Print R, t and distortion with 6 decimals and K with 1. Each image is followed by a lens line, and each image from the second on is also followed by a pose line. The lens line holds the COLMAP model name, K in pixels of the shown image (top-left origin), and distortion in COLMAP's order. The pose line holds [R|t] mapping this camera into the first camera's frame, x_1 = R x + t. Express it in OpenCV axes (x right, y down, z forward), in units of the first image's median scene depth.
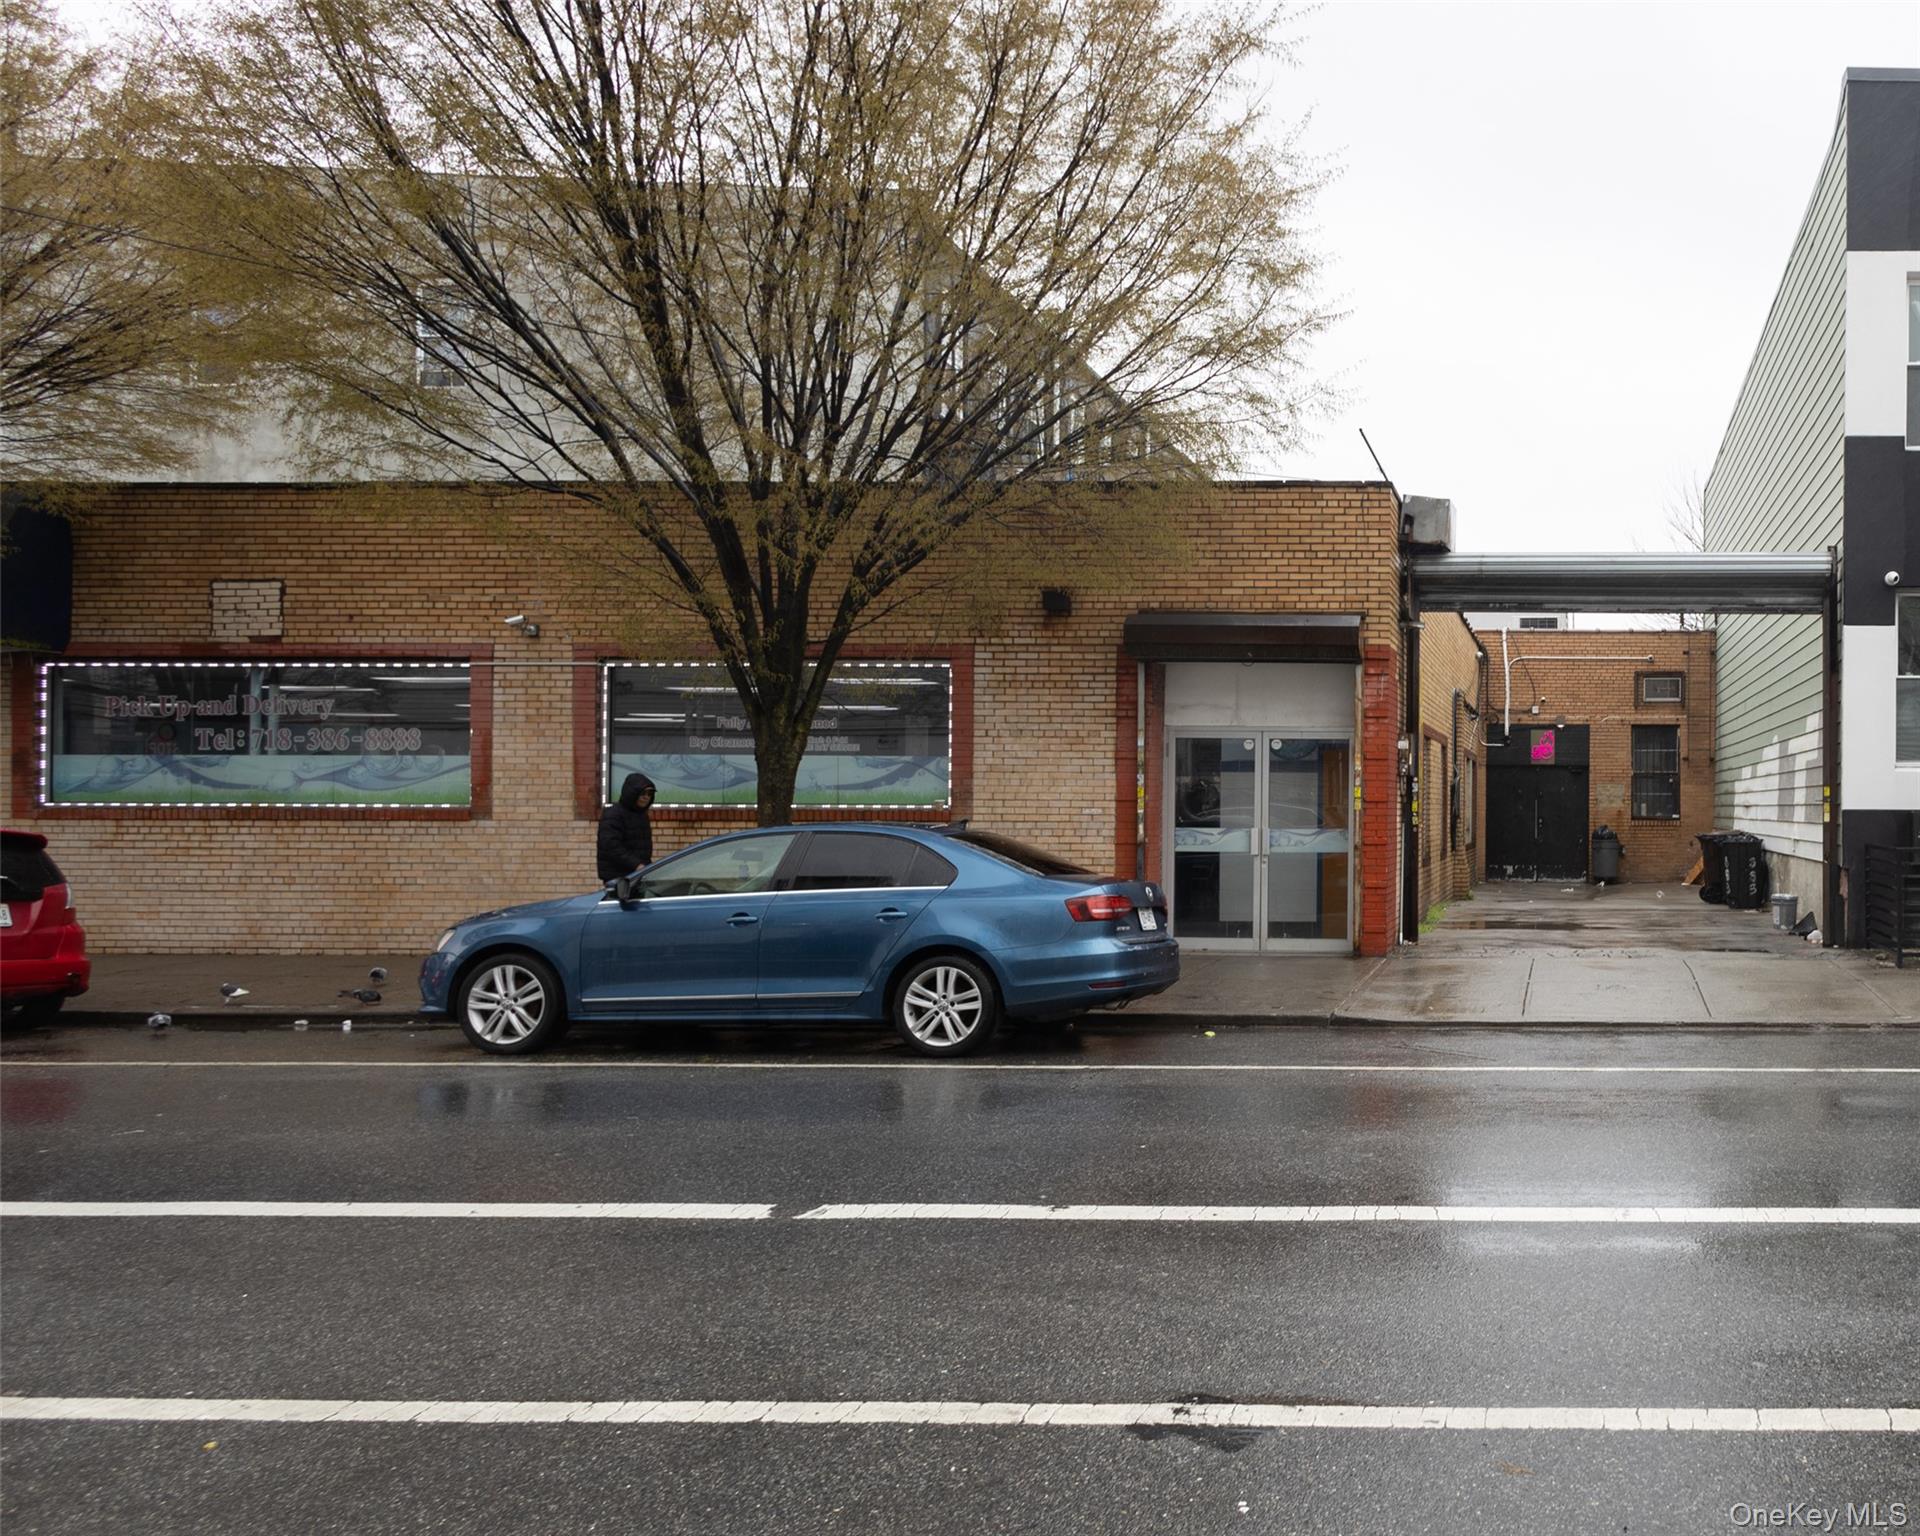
lens RADIAL K [[2087.2, 0, 960.0], [0, 2087.2, 768.0], [0, 0, 1]] dist [0.005026, -0.012460]
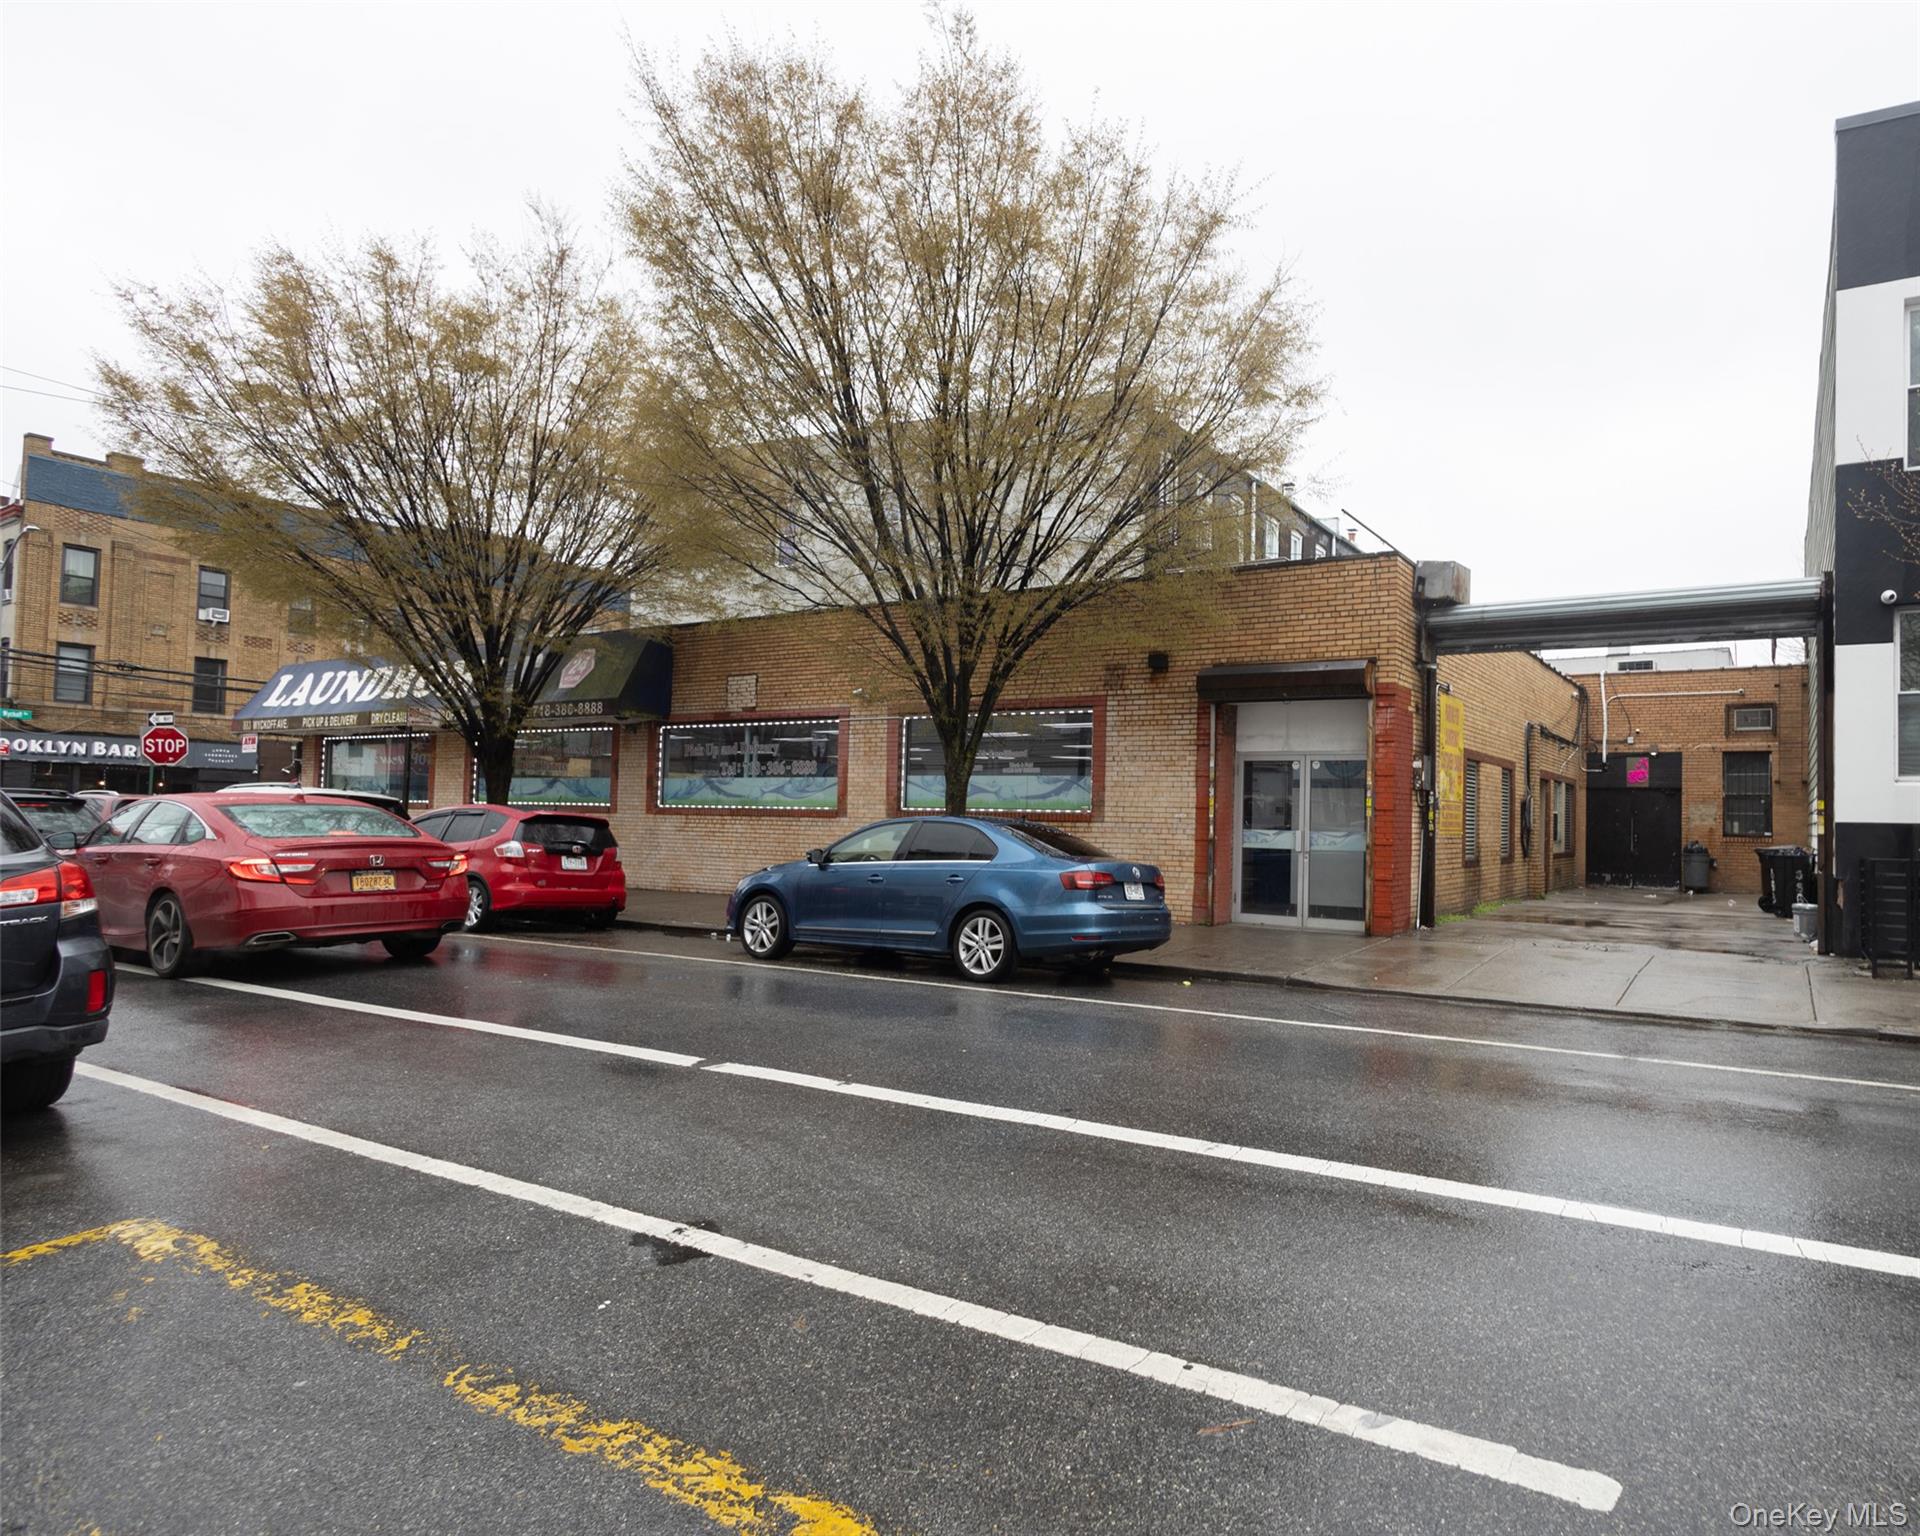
lens RADIAL K [[1289.9, 0, 960.0], [0, 1289.9, 768.0], [0, 0, 1]] dist [-0.000817, -0.001411]
pose [[0.845295, -0.006196, -0.534263, 0.386024], [-0.017393, 0.999084, -0.039105, 0.024904], [0.534016, 0.042348, 0.844413, 0.219681]]
